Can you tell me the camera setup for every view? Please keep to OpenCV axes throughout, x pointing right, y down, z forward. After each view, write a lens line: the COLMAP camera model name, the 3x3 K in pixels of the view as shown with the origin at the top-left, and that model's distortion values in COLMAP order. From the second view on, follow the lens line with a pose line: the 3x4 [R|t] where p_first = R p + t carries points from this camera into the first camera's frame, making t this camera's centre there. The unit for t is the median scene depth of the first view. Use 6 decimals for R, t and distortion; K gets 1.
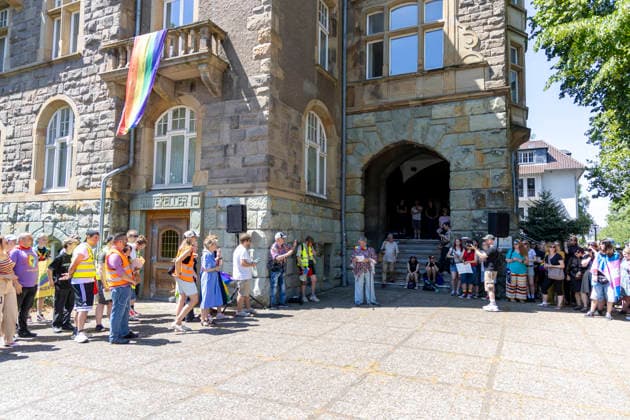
lens RADIAL K [[425.2, 0, 312.3], [0, 425.2, 209.6], [0, 0, 1]] dist [0.004206, -0.000369]
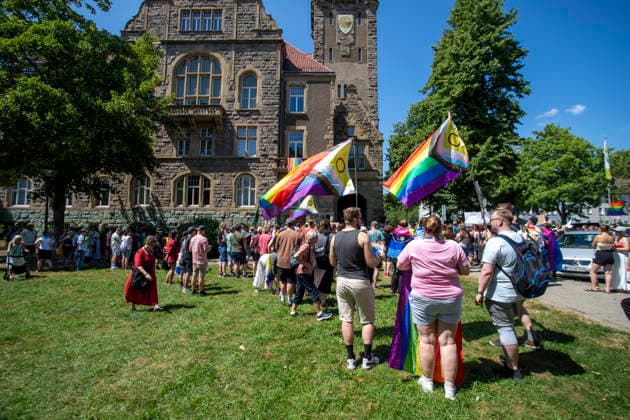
lens RADIAL K [[307.2, 0, 316.4], [0, 307.2, 204.7], [0, 0, 1]] dist [-0.076102, 0.033080]
pose [[0.905808, 0.024370, 0.422988, -1.015894], [-0.027078, 0.999633, 0.000395, -0.071135], [-0.422823, -0.011811, 0.906135, -0.941149]]
